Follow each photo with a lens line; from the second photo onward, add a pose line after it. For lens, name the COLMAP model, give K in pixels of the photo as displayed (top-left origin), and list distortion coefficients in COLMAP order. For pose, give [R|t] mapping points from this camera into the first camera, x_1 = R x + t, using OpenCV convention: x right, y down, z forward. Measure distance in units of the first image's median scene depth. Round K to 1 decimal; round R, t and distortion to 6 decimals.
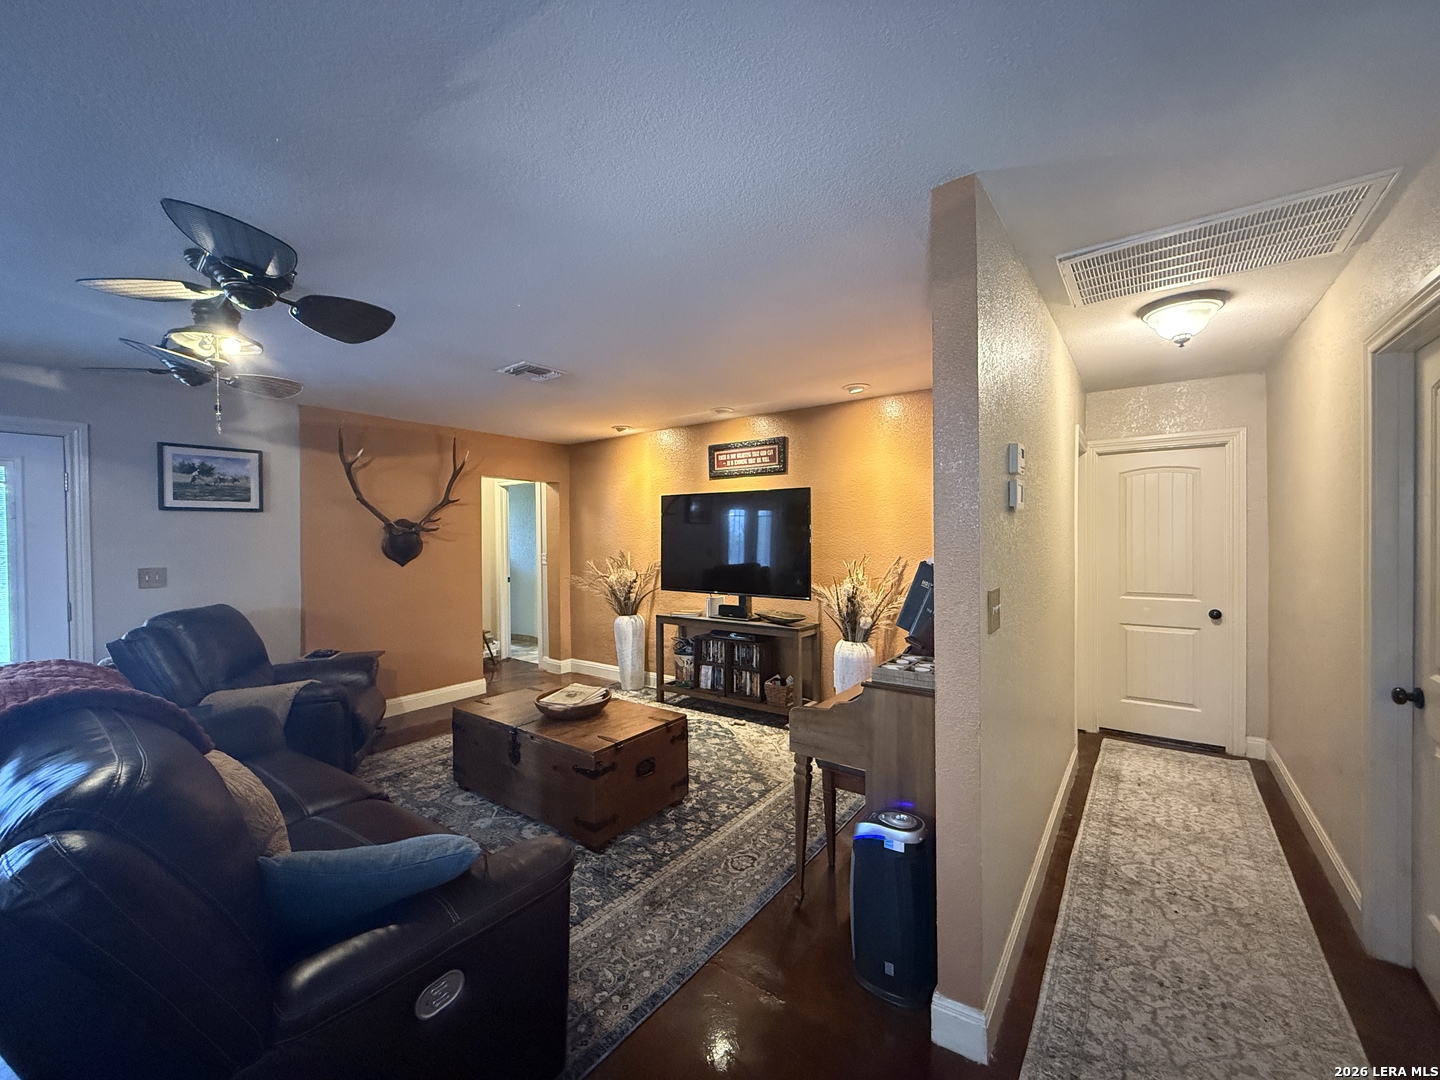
lens RADIAL K [[574.2, 0, 720.0], [0, 574.2, 540.0], [0, 0, 1]] dist [-0.000387, -0.000066]
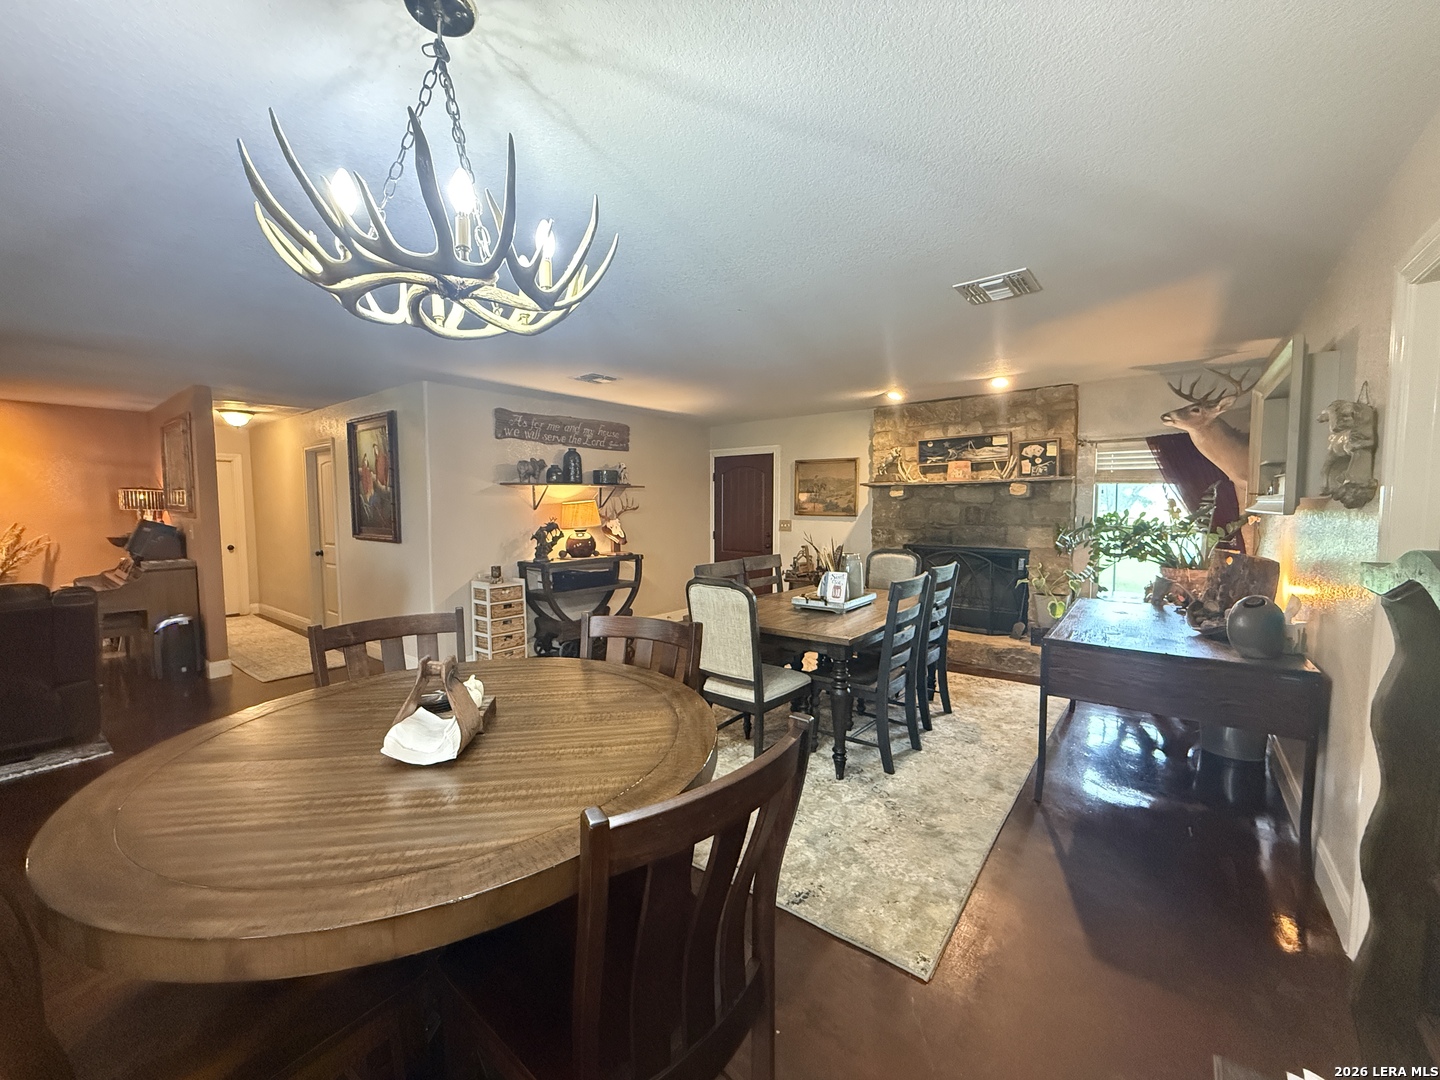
lens RADIAL K [[574.2, 0, 720.0], [0, 574.2, 540.0], [0, 0, 1]] dist [-0.000387, -0.000066]
pose [[0.019643, -0.056732, 0.998196, -0.475537], [0.011956, 0.998331, 0.056505, 0.005793], [-0.999736, 0.010824, 0.020289, -0.319030]]
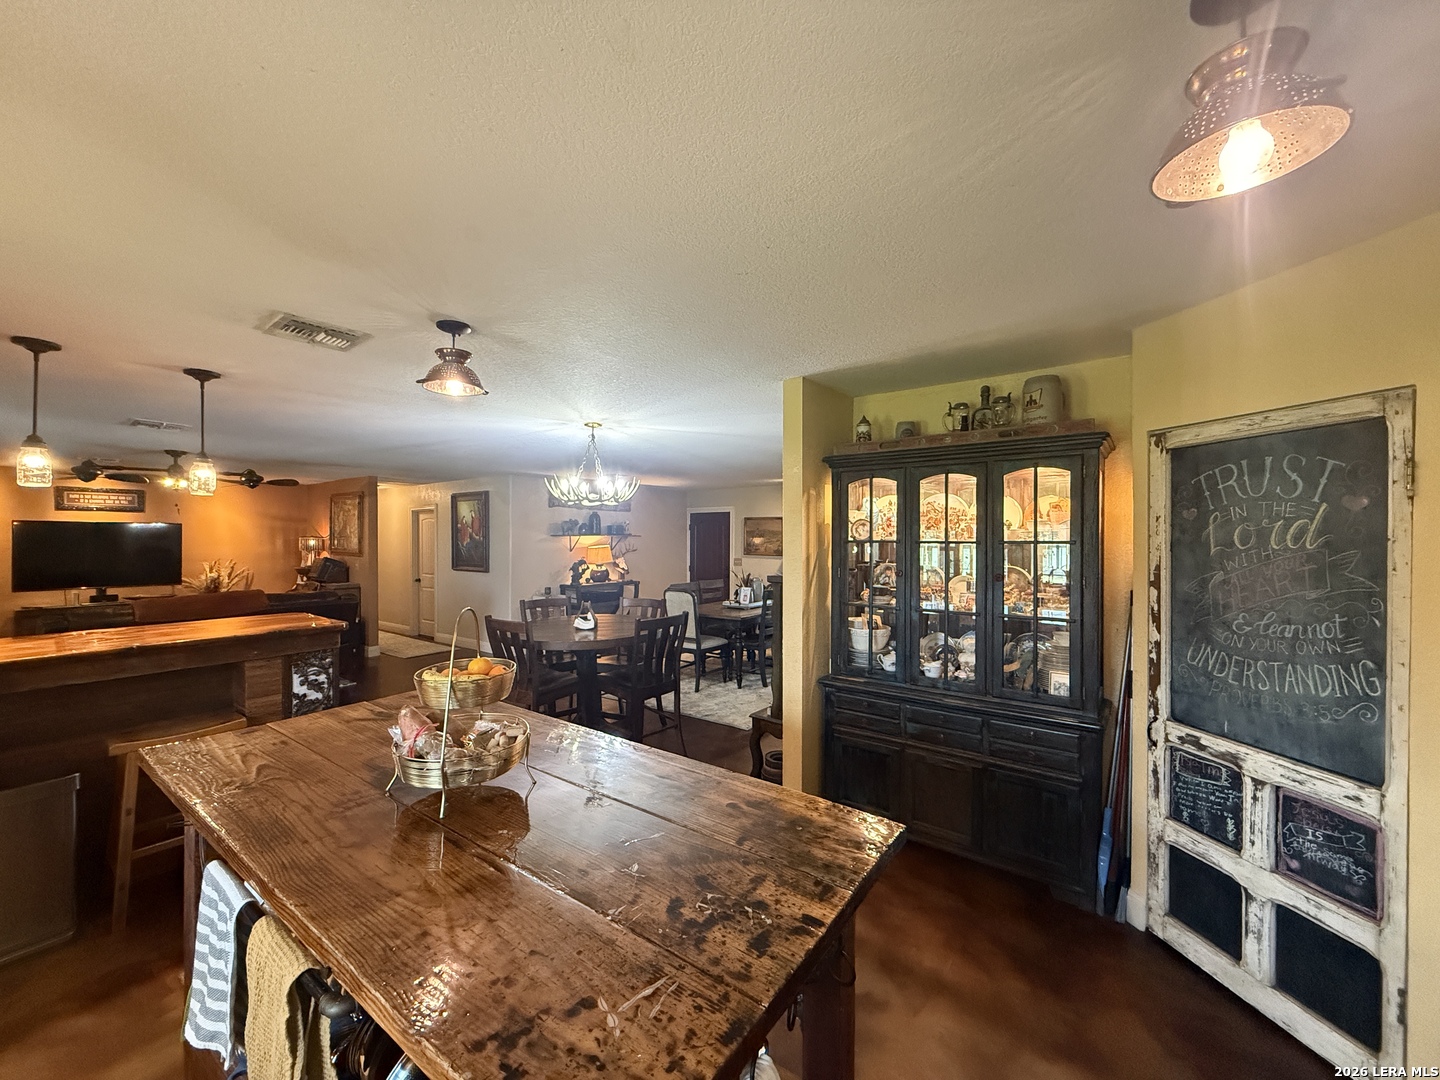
lens RADIAL K [[574.2, 0, 720.0], [0, 574.2, 540.0], [0, 0, 1]] dist [-0.000387, -0.000066]
pose [[0.004666, 0.004399, 0.999979, -0.834008], [0.009085, 0.999949, -0.004441, -0.007433], [-0.999948, 0.009106, 0.004626, -0.364359]]
